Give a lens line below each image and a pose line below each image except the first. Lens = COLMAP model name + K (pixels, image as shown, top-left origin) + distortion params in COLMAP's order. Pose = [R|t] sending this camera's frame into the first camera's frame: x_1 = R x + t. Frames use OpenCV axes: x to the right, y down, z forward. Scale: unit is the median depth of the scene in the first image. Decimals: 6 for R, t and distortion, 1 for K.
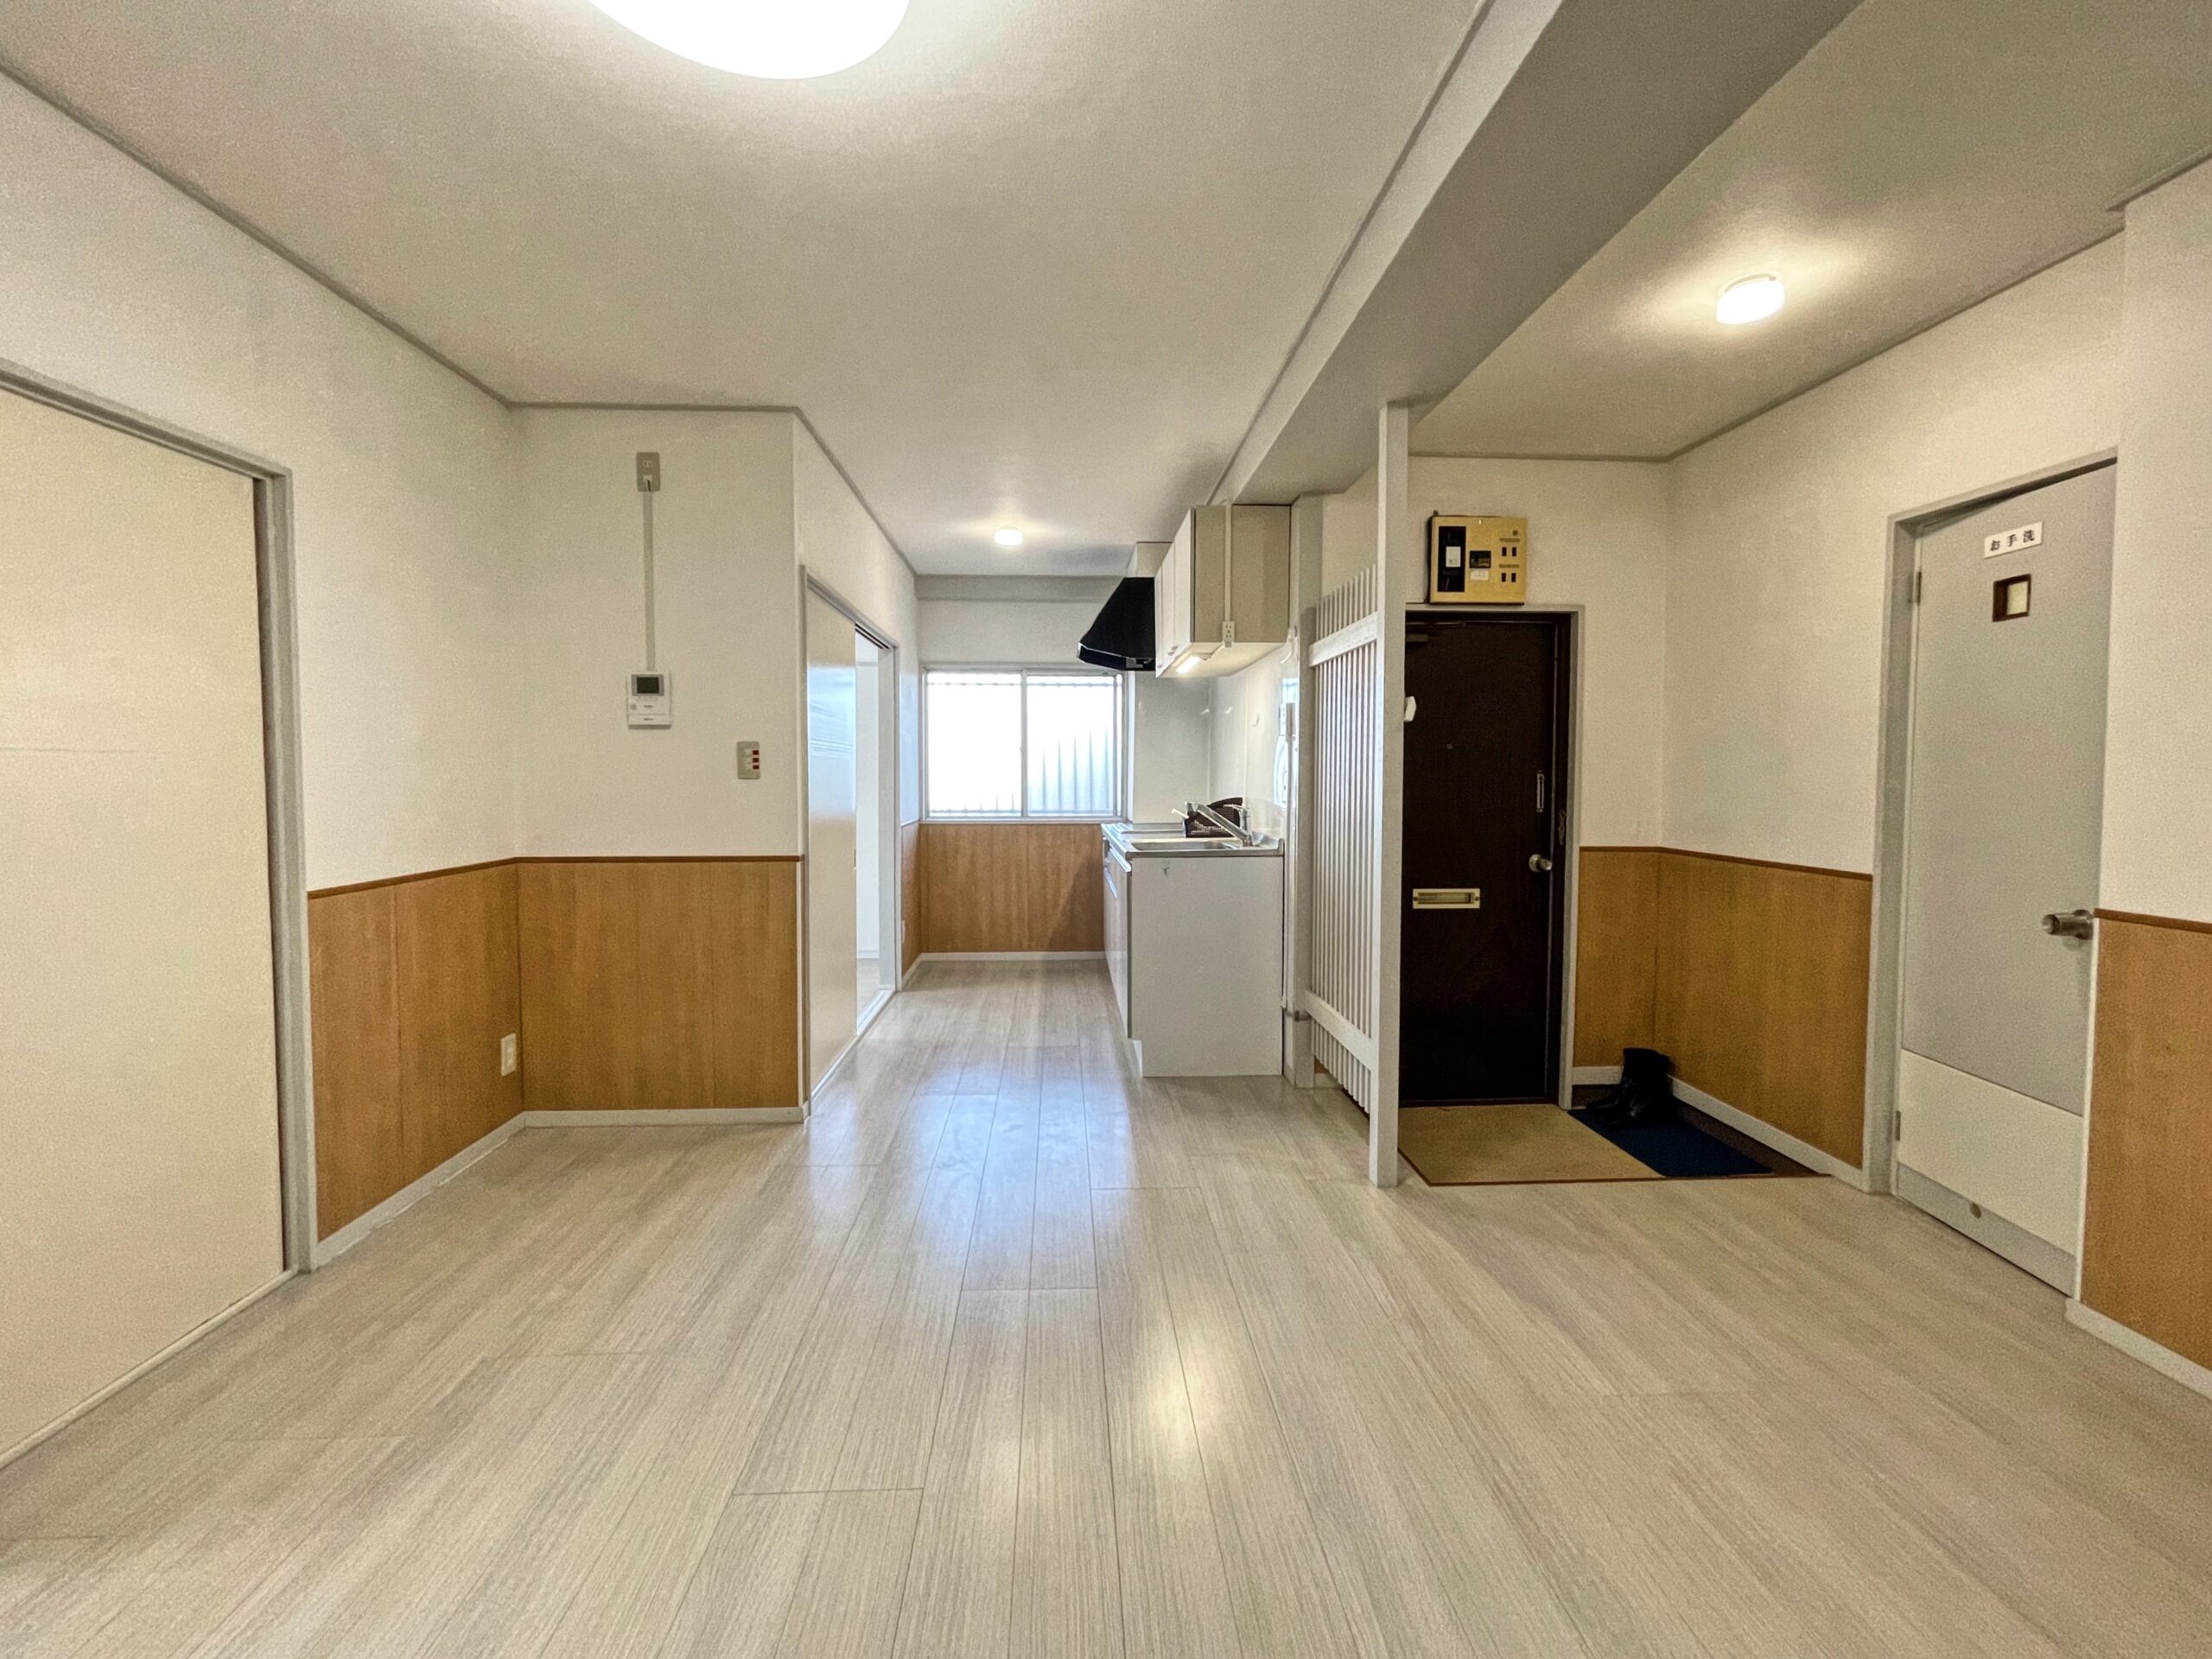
lens RADIAL K [[943.9, 0, 1106.0], [0, 943.9, 829.5], [0, 0, 1]] dist [0.000567, -0.000094]
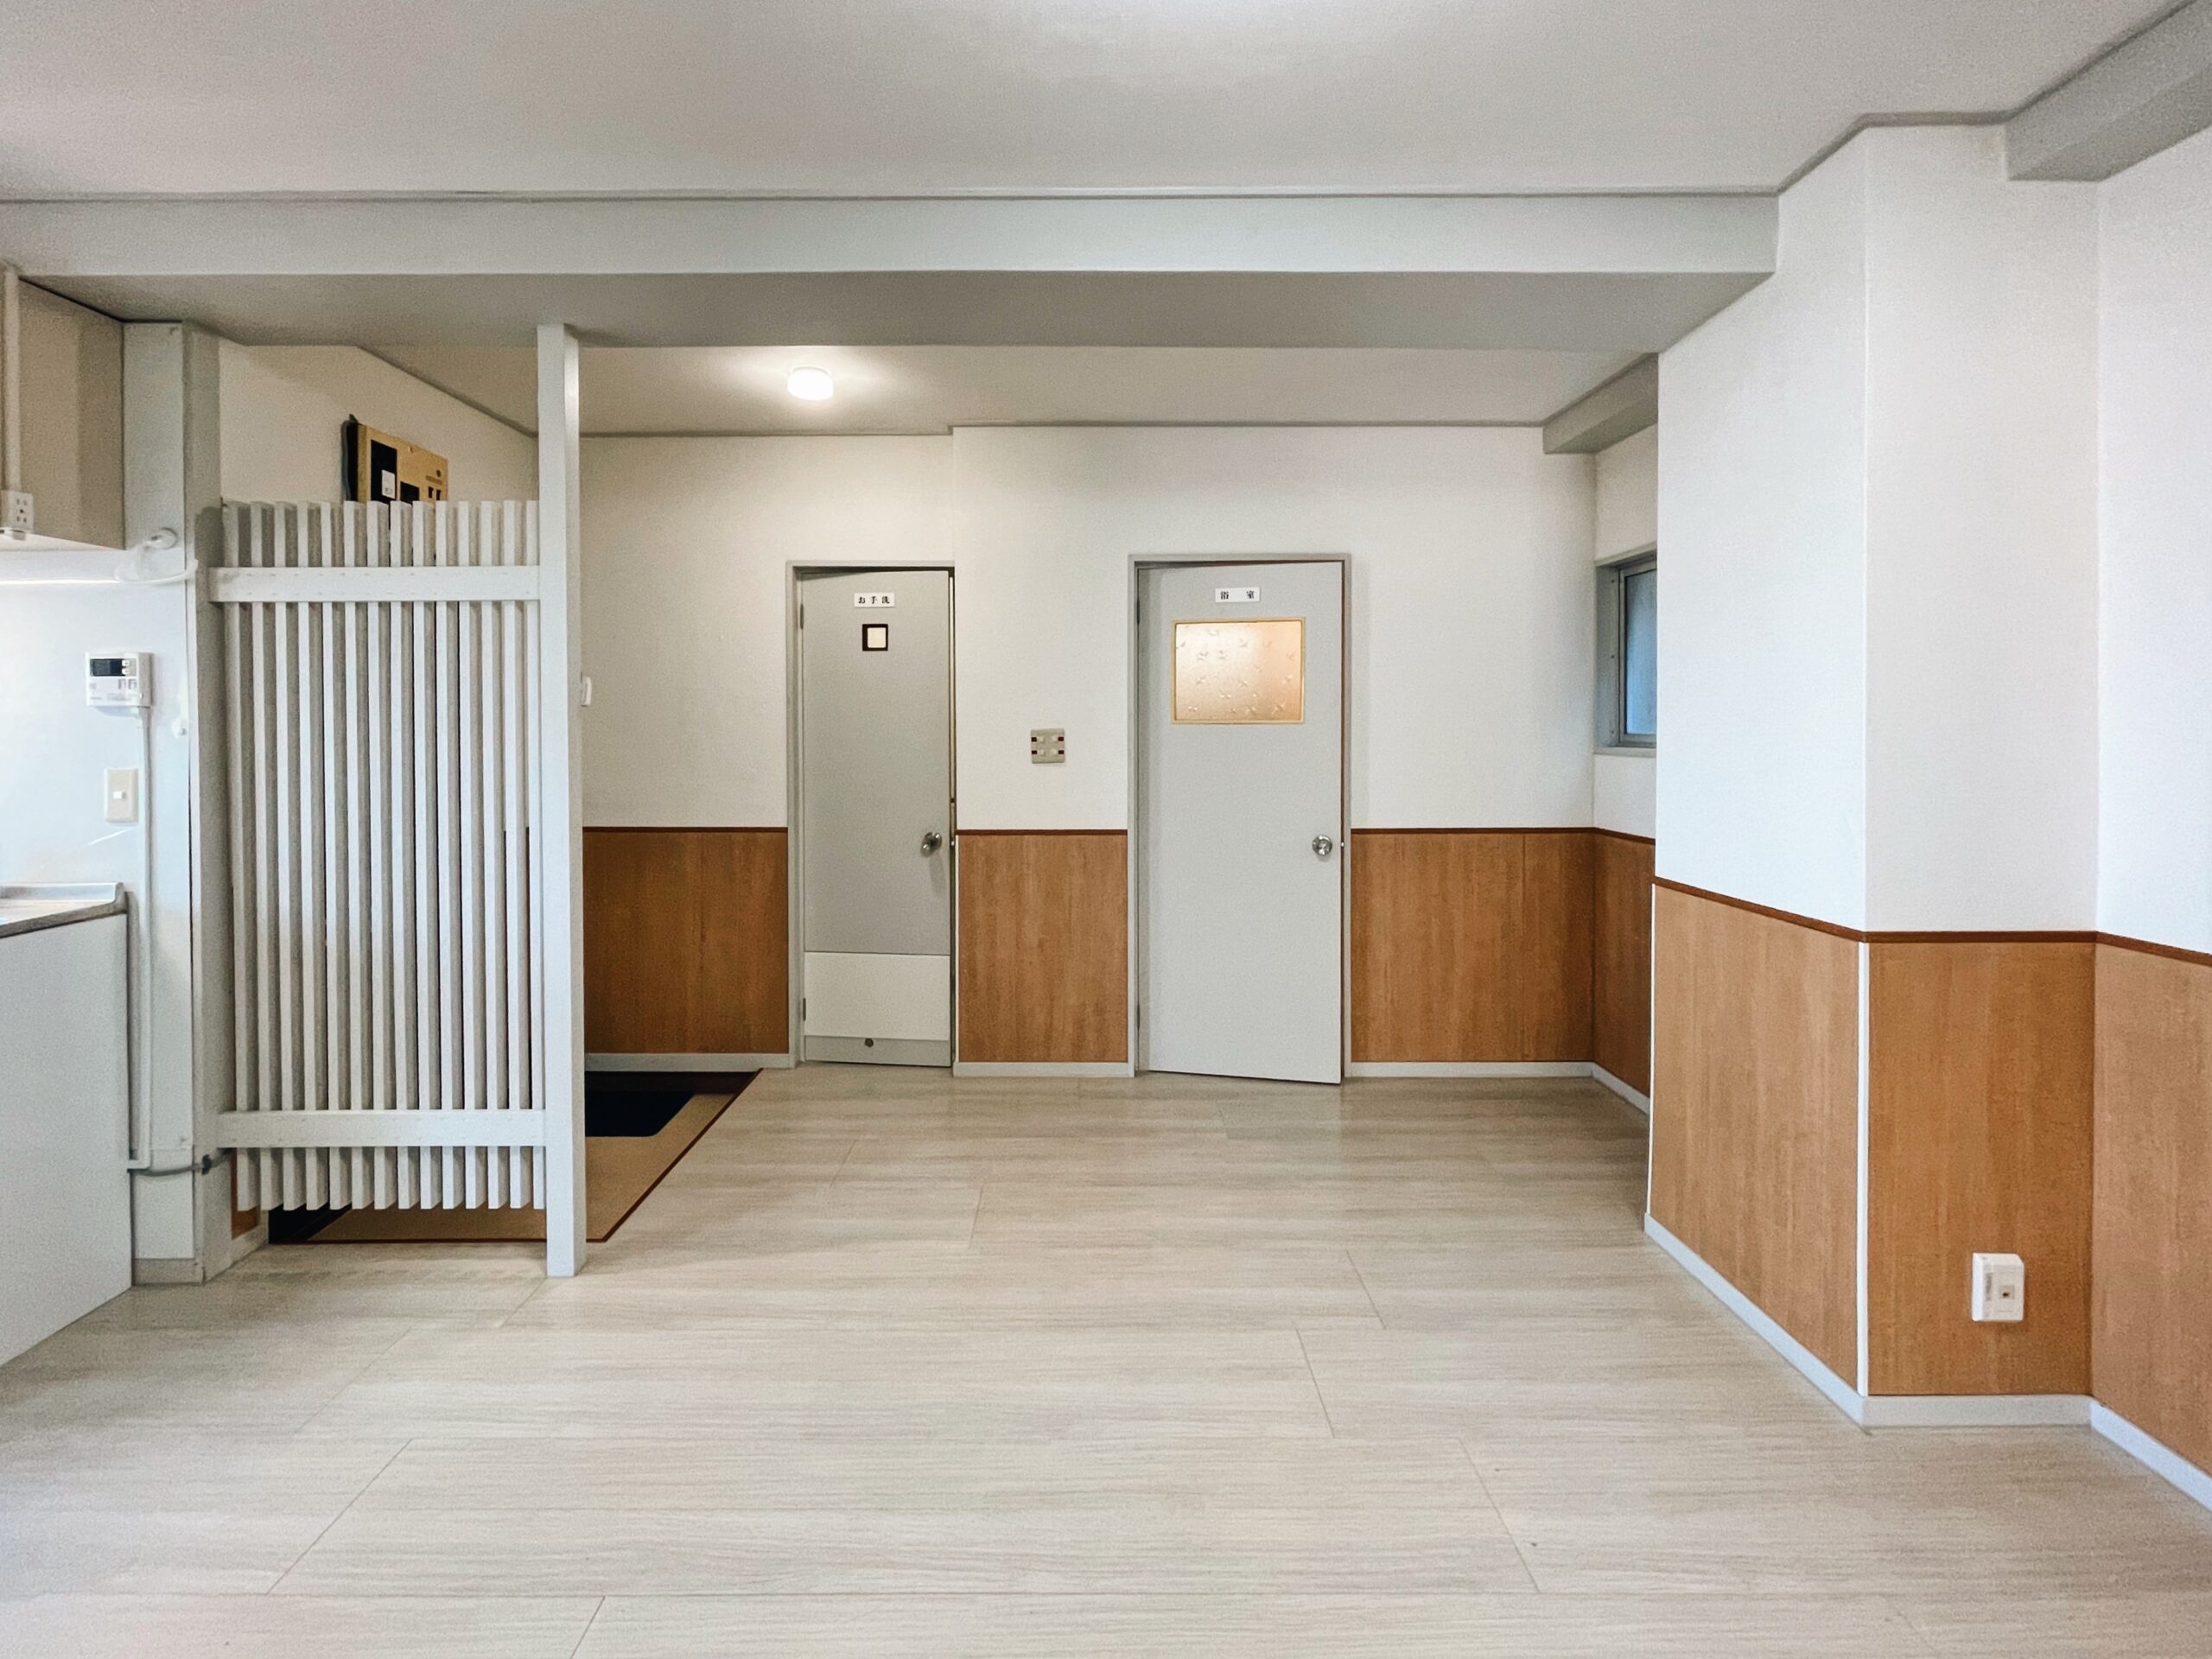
lens RADIAL K [[959.4, 0, 1099.9], [0, 959.4, 752.7], [0, 0, 1]] dist [-0.000470, -0.000109]
pose [[0.041615, -0.029561, 0.998696, -0.515271], [0.062705, 0.997669, 0.026918, -0.065226], [-0.997164, 0.061503, 0.043372, 0.497125]]
